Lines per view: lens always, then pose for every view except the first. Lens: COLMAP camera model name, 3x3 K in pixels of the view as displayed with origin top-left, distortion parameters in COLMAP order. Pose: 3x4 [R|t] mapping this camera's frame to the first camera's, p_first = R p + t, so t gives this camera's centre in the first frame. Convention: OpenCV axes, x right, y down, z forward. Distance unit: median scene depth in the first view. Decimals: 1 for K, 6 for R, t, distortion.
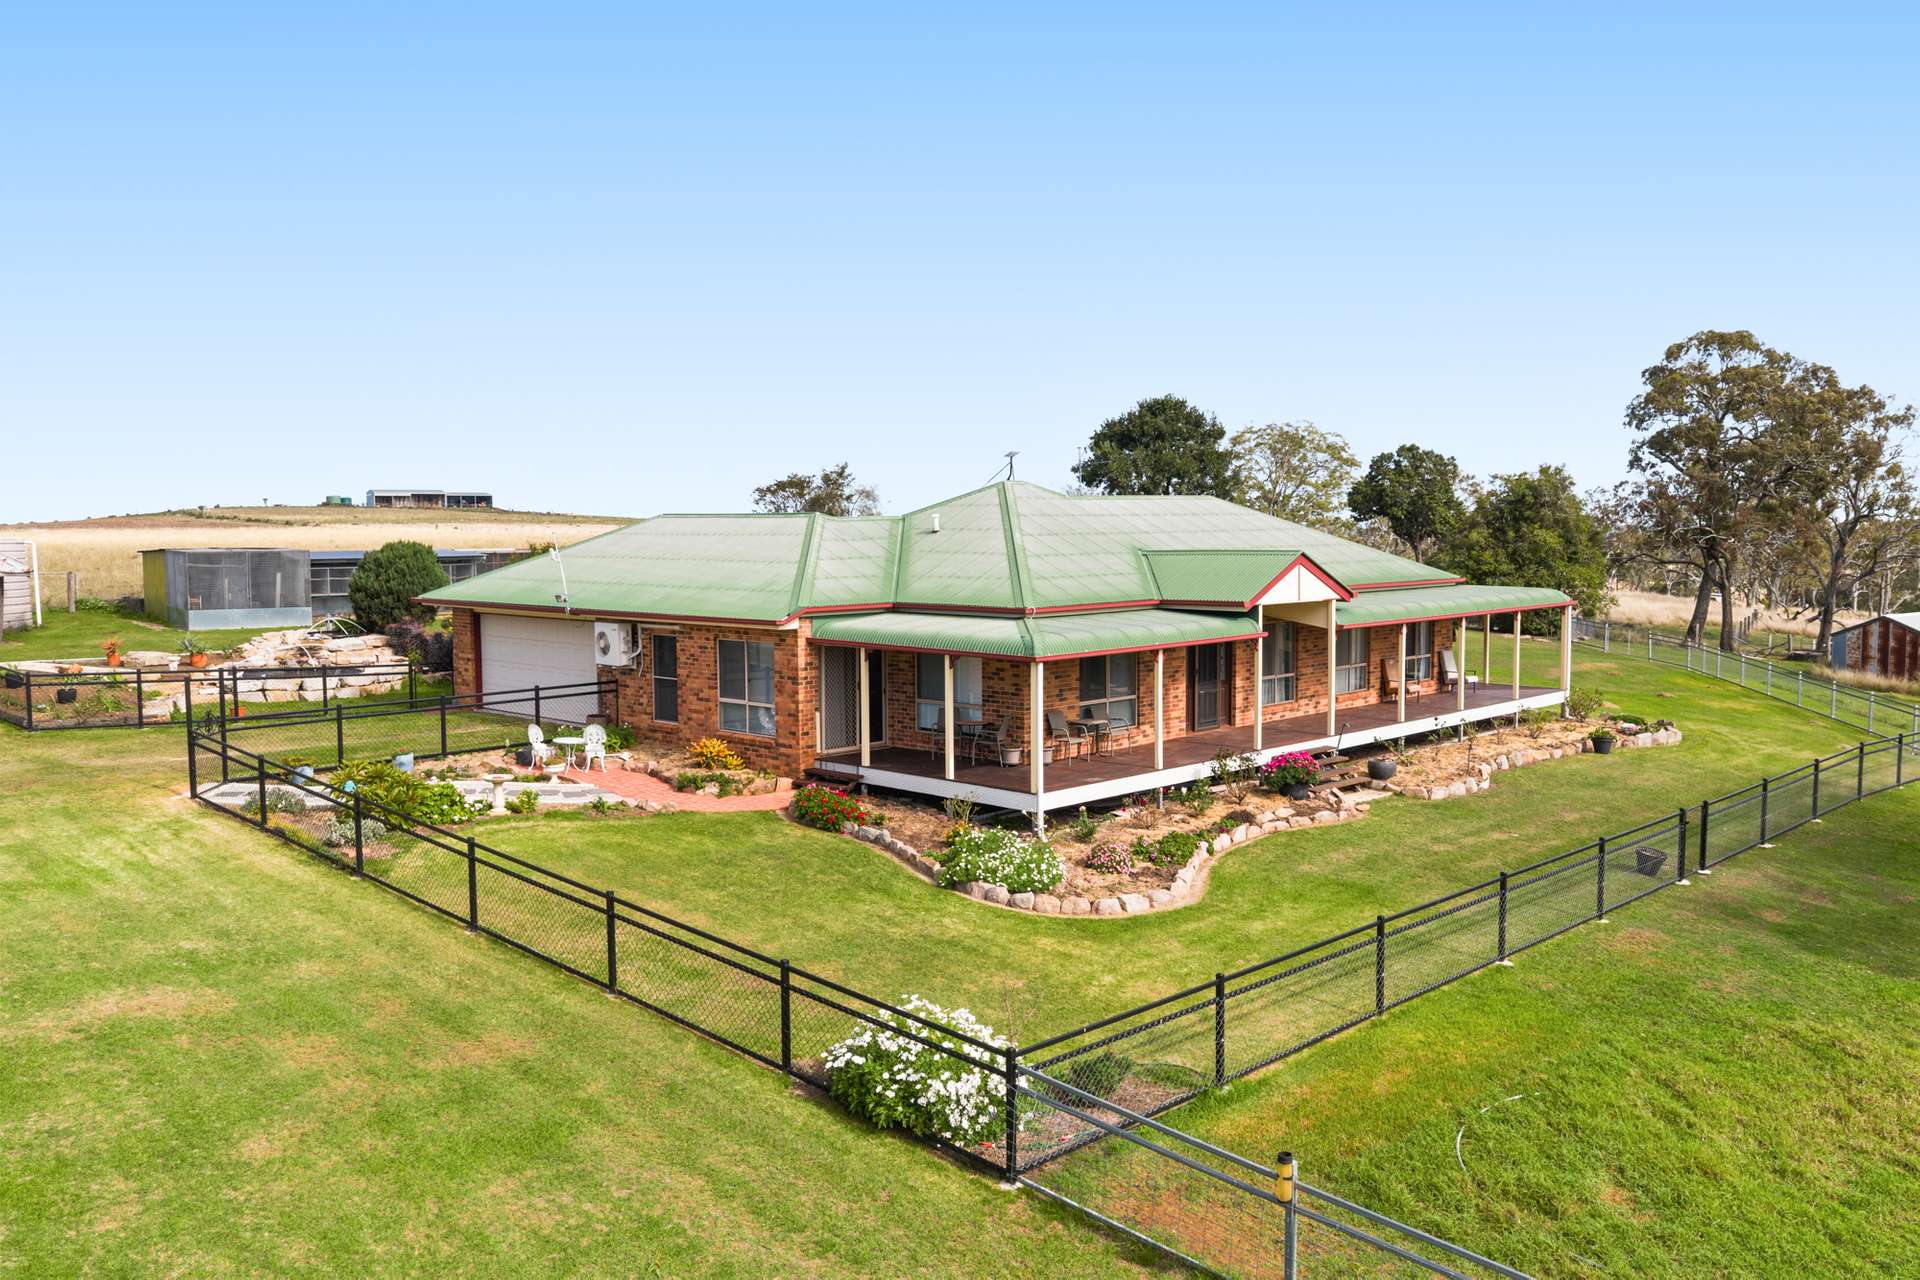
lens RADIAL K [[1556.4, 0, 960.3], [0, 1556.4, 642.6], [0, 0, 1]] dist [0.003333, -0.000738]
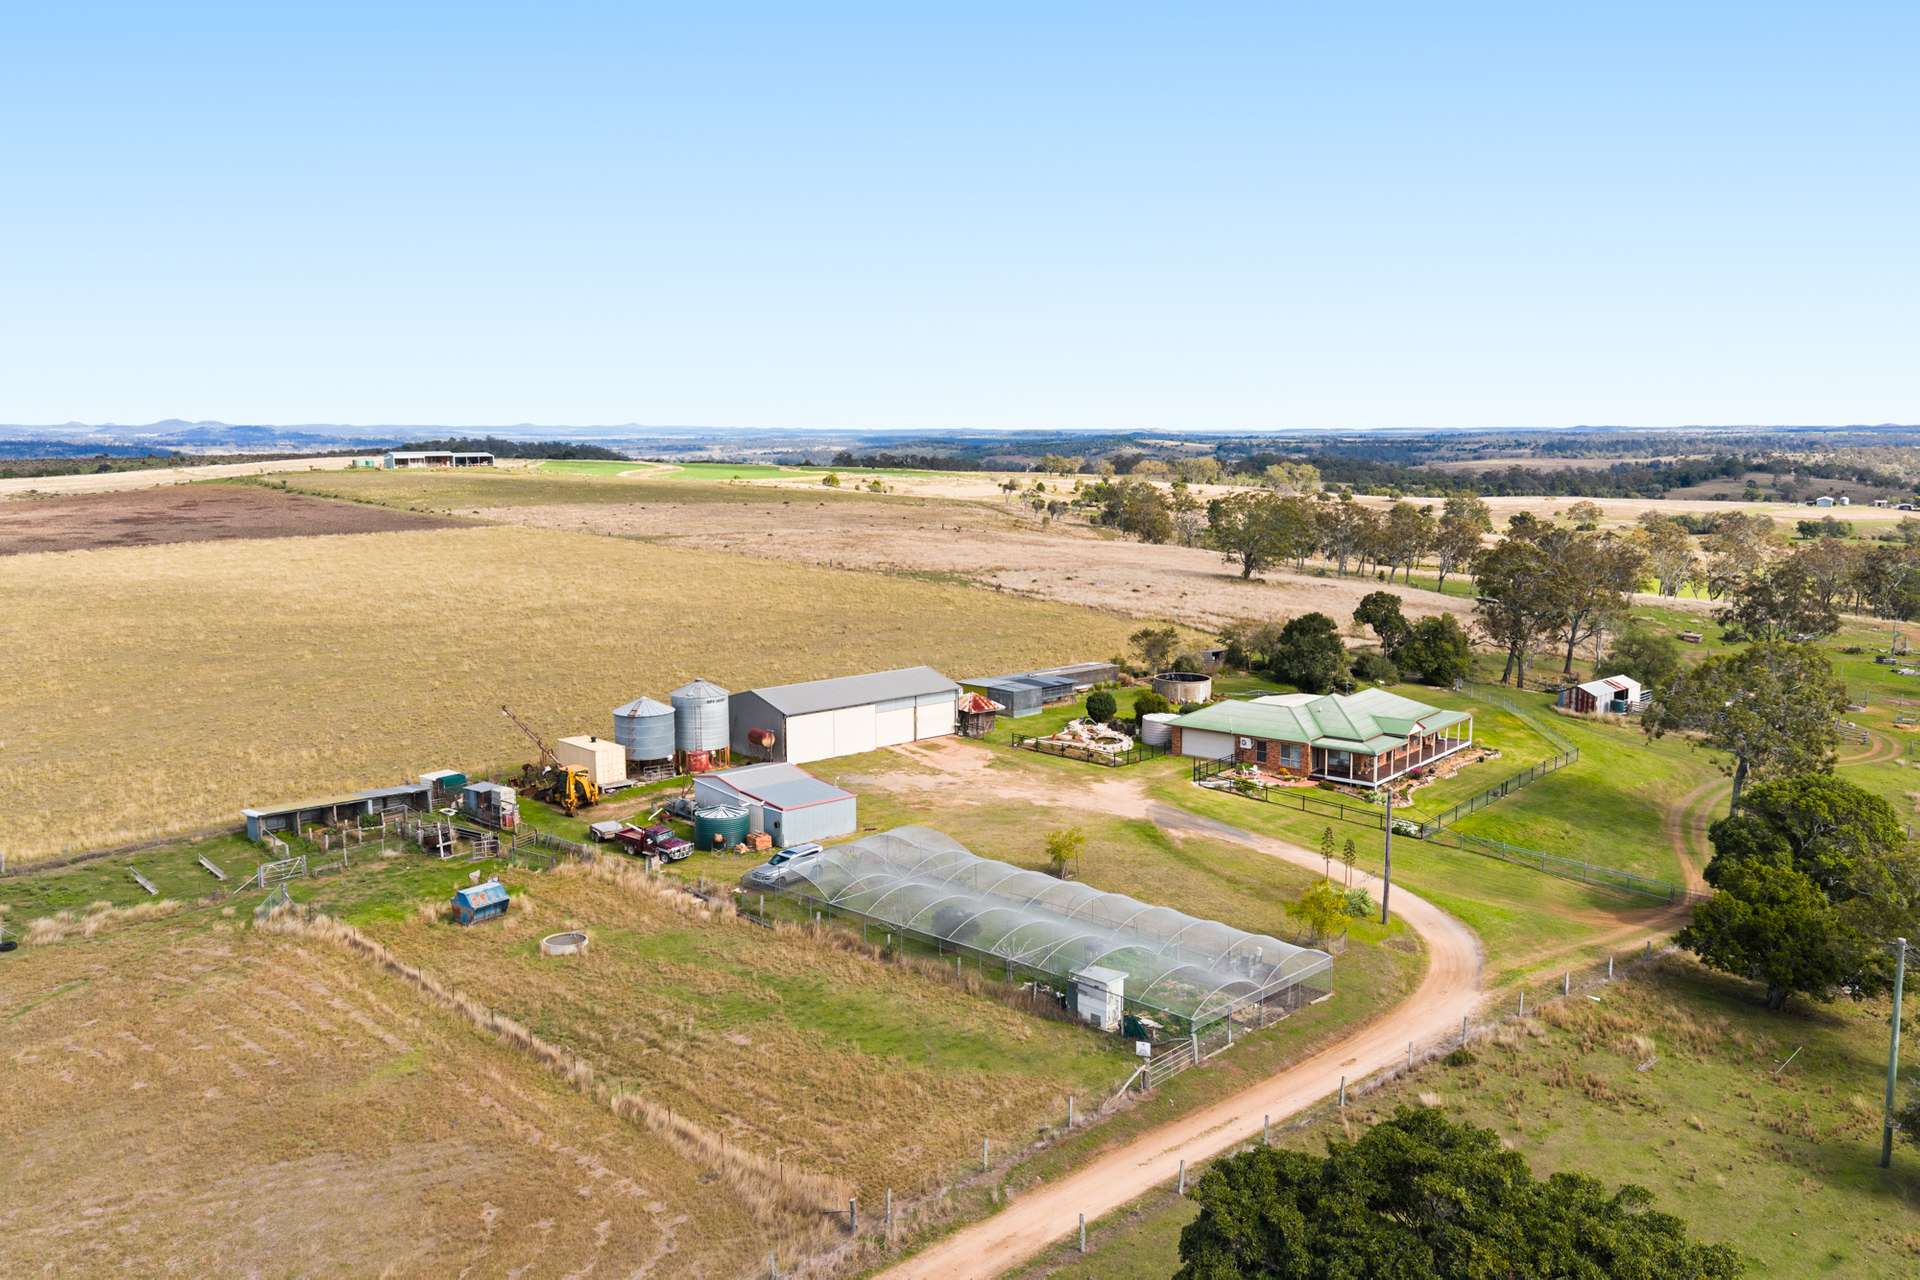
lens RADIAL K [[1588.9, 0, 959.7], [0, 1588.9, 640.2], [0, 0, 1]] dist [-0.000918, -0.000513]
pose [[0.994308, -0.012093, 0.105859, -1.480716], [0.005550, 0.998068, 0.061881, -0.555764], [-0.106402, -0.060941, 0.992454, -3.161391]]
